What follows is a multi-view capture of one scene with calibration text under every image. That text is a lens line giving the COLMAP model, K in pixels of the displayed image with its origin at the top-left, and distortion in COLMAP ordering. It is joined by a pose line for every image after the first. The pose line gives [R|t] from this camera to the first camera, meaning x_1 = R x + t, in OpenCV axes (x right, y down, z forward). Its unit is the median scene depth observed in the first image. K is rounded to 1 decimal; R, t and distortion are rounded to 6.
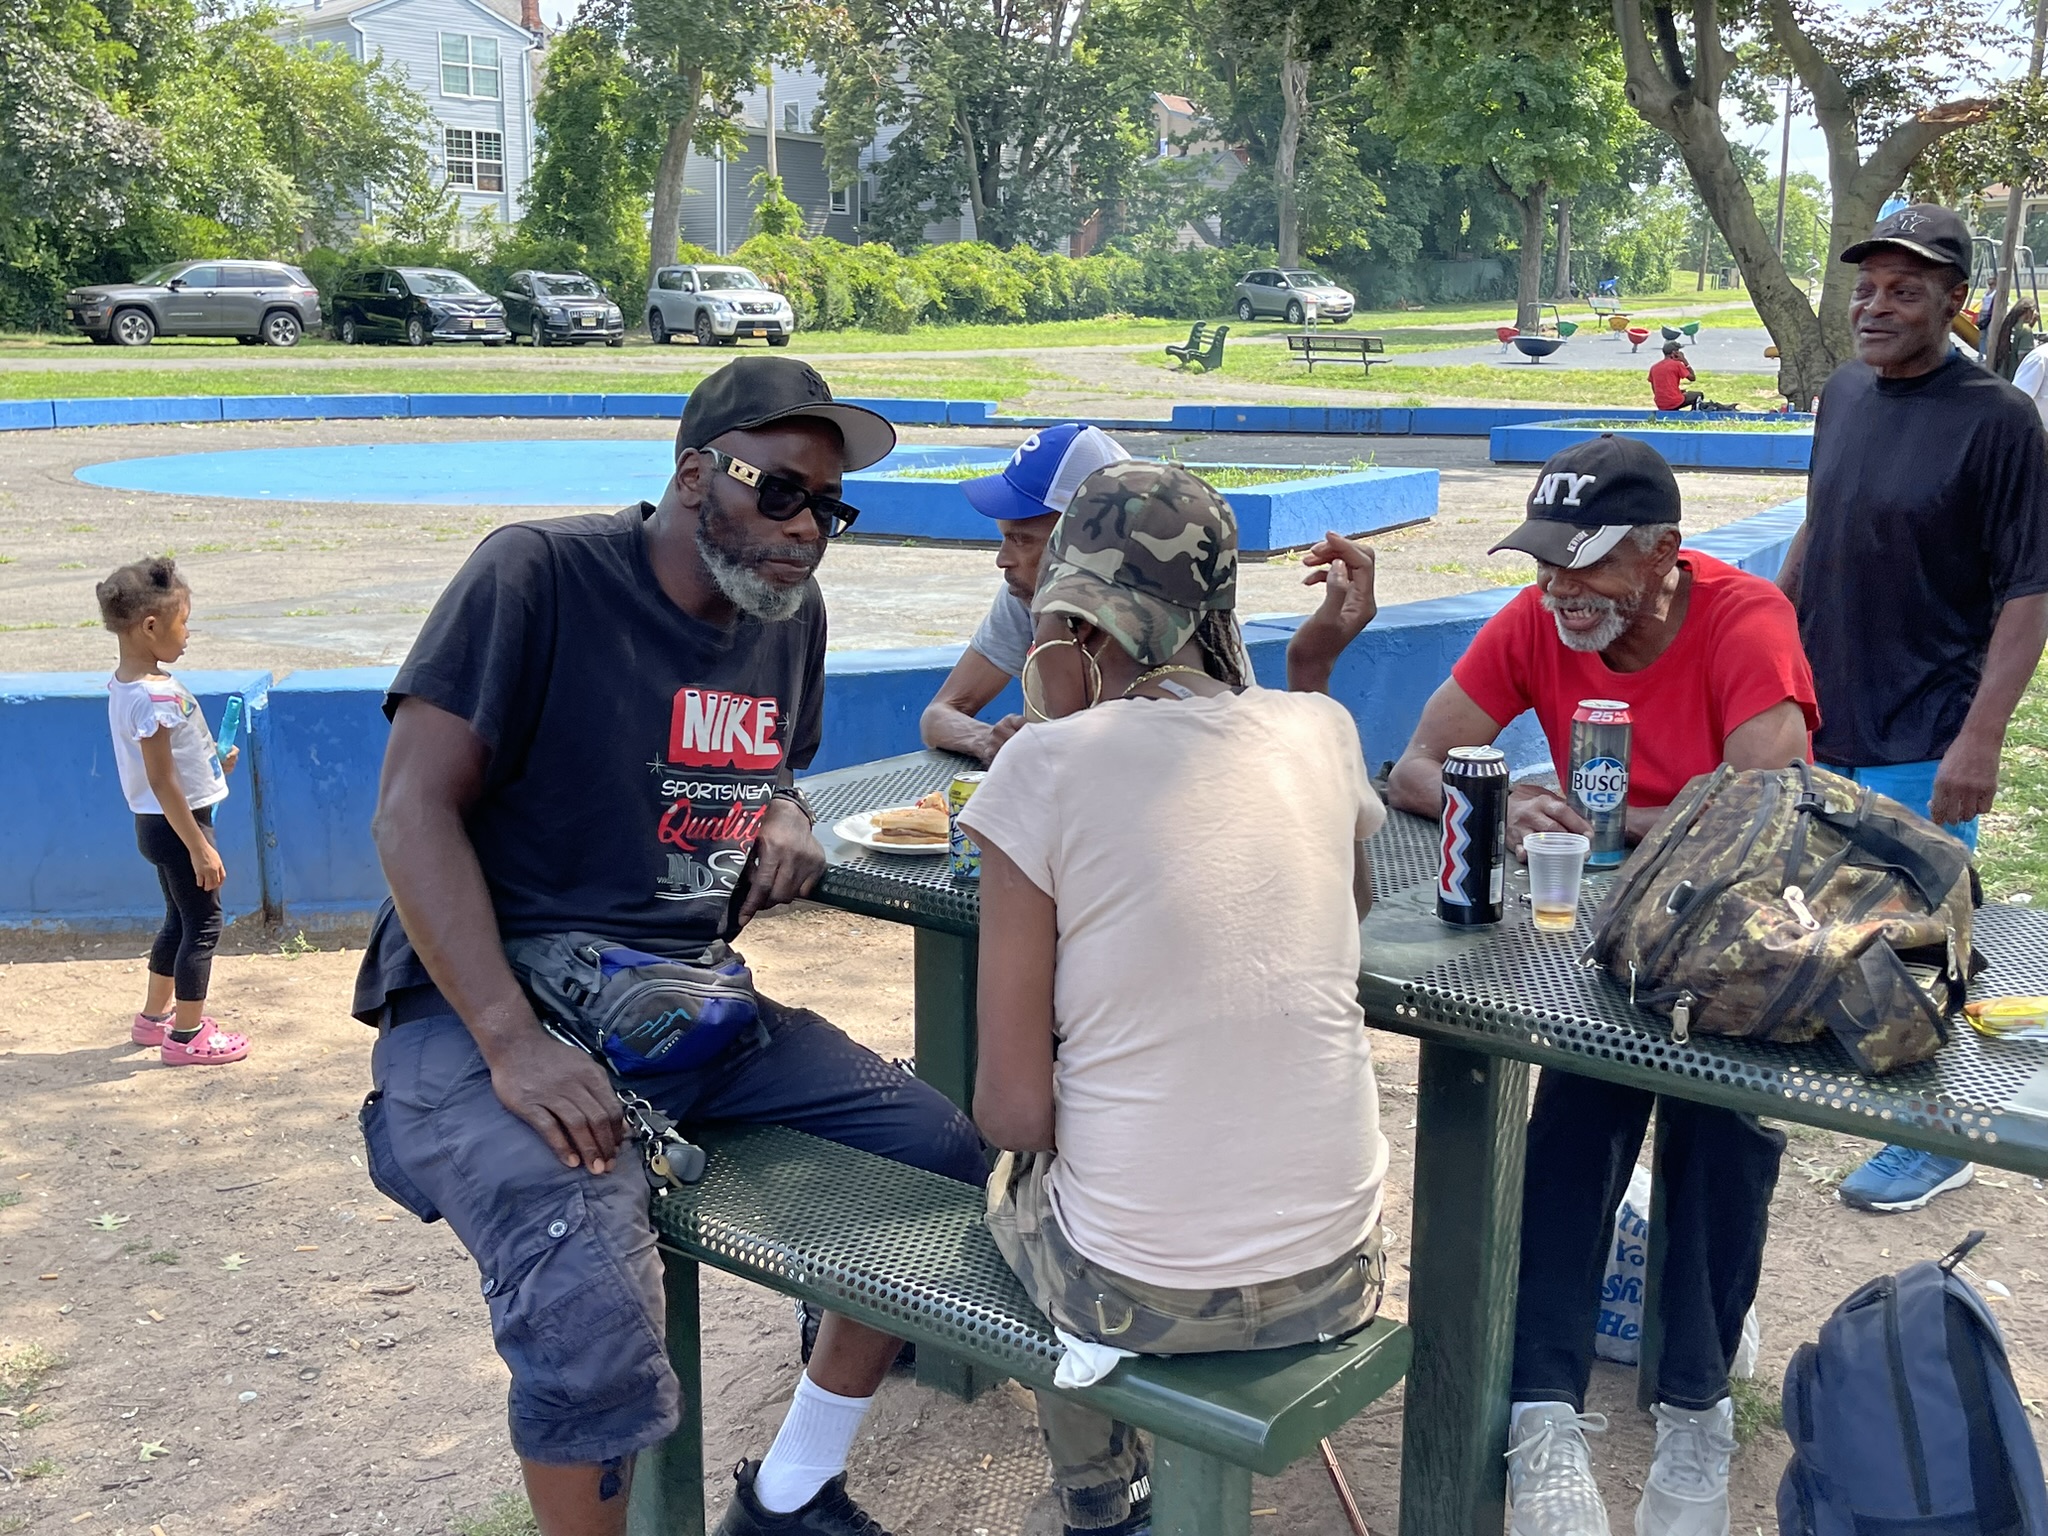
lens RADIAL K [[2079.5, 0, 1024.1], [0, 2079.5, 767.5], [0, 0, 1]] dist [0.011187, 0.000000]
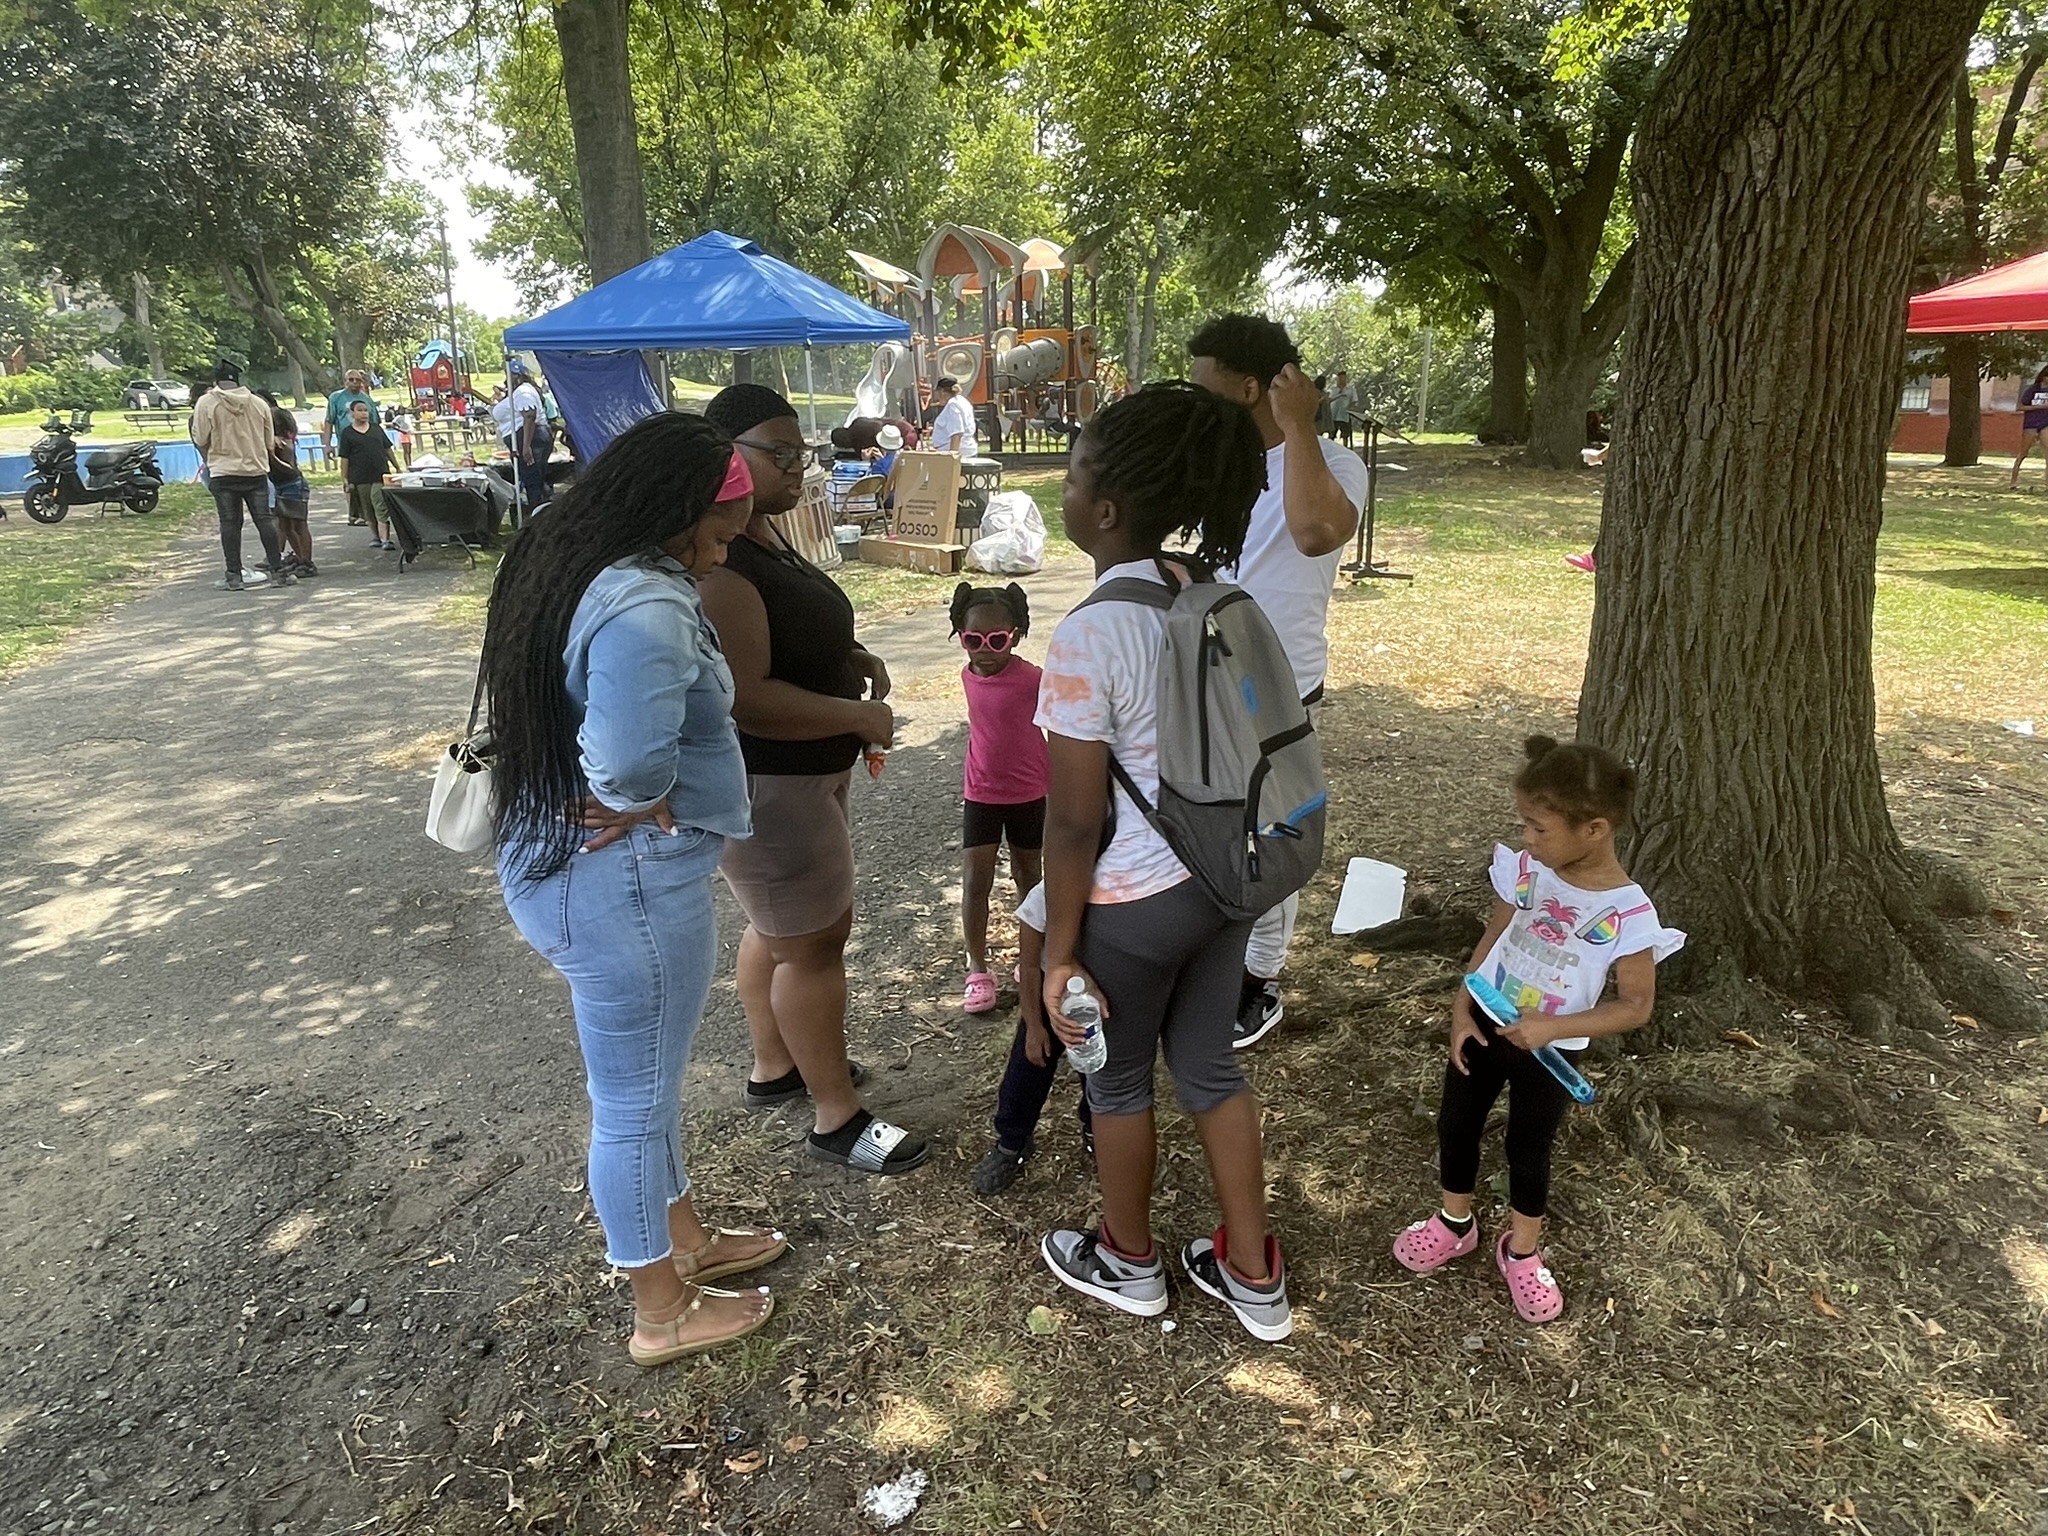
lens RADIAL K [[1258.1, 0, 1023.6], [0, 1258.1, 768.3], [0, 0, 1]] dist [-0.003163, -0.001962]
pose [[0.793713, -0.206352, 0.572222, 0.031750], [0.163961, 0.978461, 0.125422, 0.067219], [-0.585778, -0.005727, 0.810451, -0.281904]]
